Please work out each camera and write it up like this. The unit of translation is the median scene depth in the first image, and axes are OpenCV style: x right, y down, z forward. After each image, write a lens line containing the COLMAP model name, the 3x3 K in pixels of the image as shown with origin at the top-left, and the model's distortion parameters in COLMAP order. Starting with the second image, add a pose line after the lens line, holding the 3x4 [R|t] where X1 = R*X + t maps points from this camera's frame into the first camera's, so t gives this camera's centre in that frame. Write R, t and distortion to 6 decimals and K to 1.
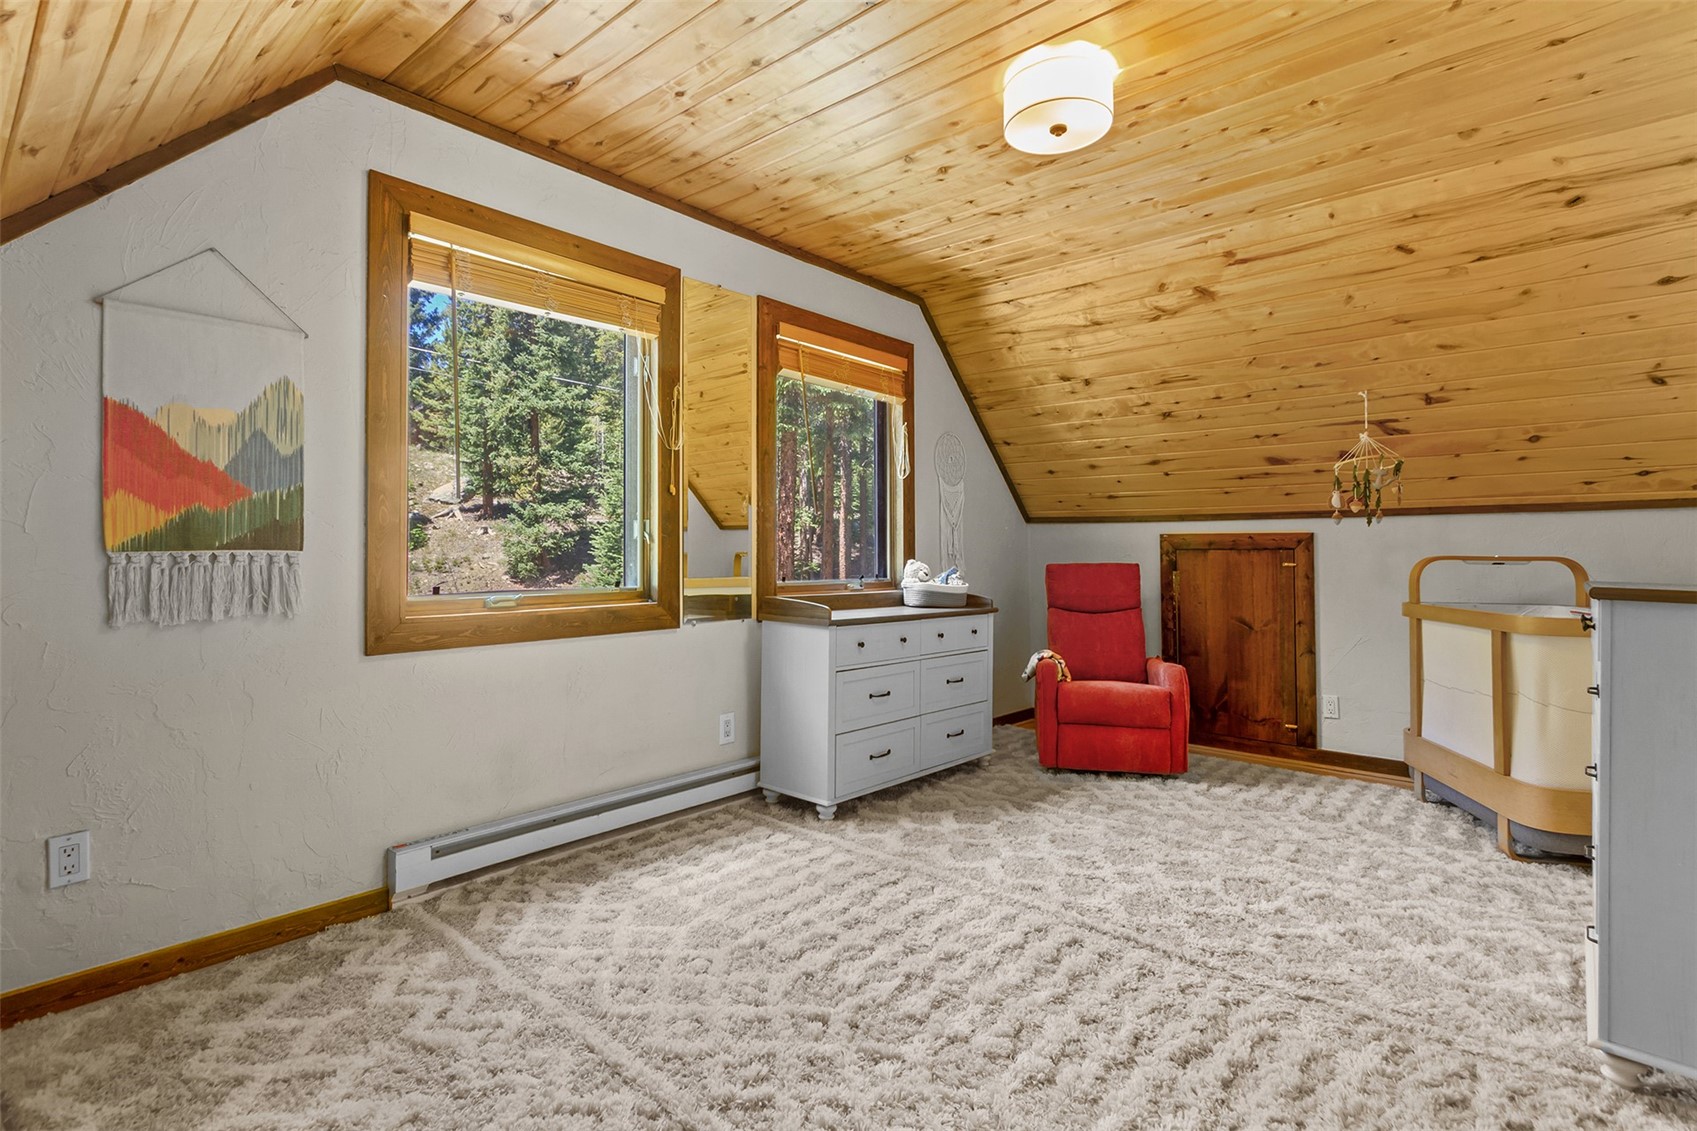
lens RADIAL K [[803.3, 0, 843.5], [0, 803.3, 551.6], [0, 0, 1]] dist [0.009129, -0.000701]
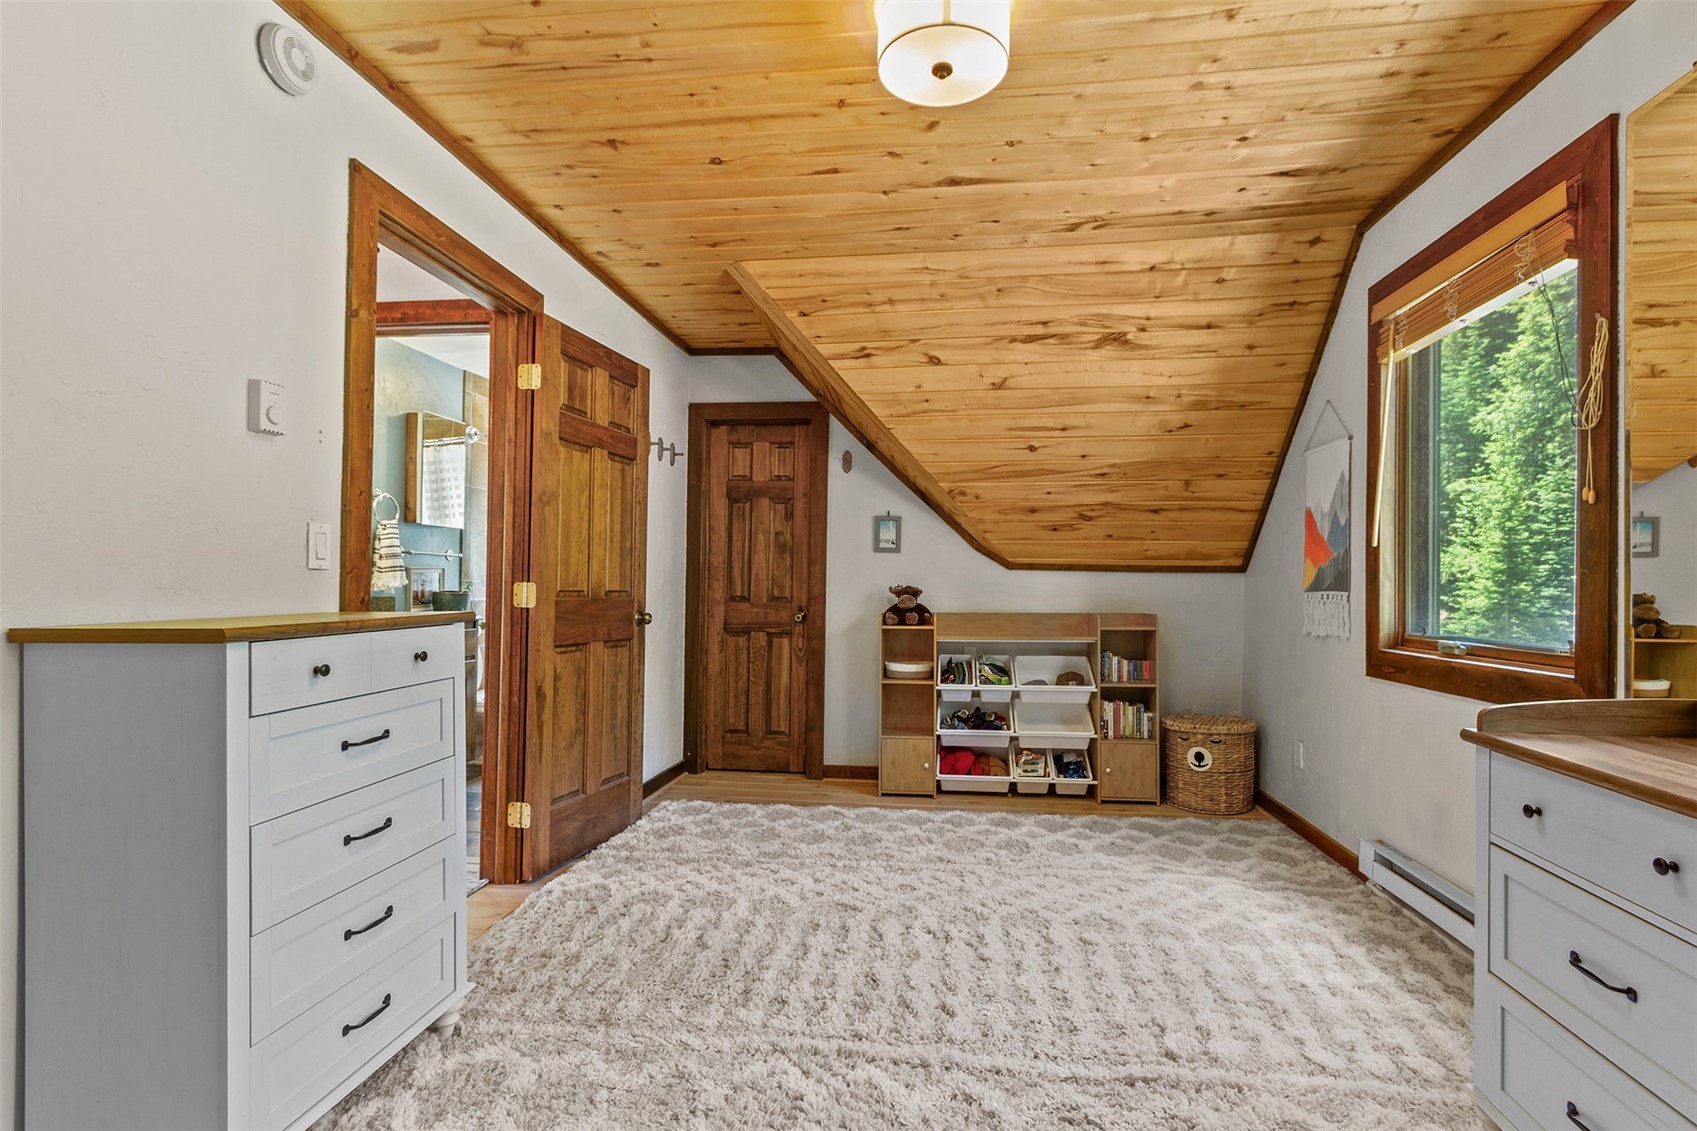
lens RADIAL K [[803.3, 0, 847.7], [0, 803.3, 574.9], [0, 0, 1]] dist [0.009129, -0.000701]
pose [[-0.822783, -0.009821, -0.568271, 0.801576], [-0.005267, 0.999940, -0.009655, -0.010742], [0.568331, -0.004951, -0.822785, 1.591357]]
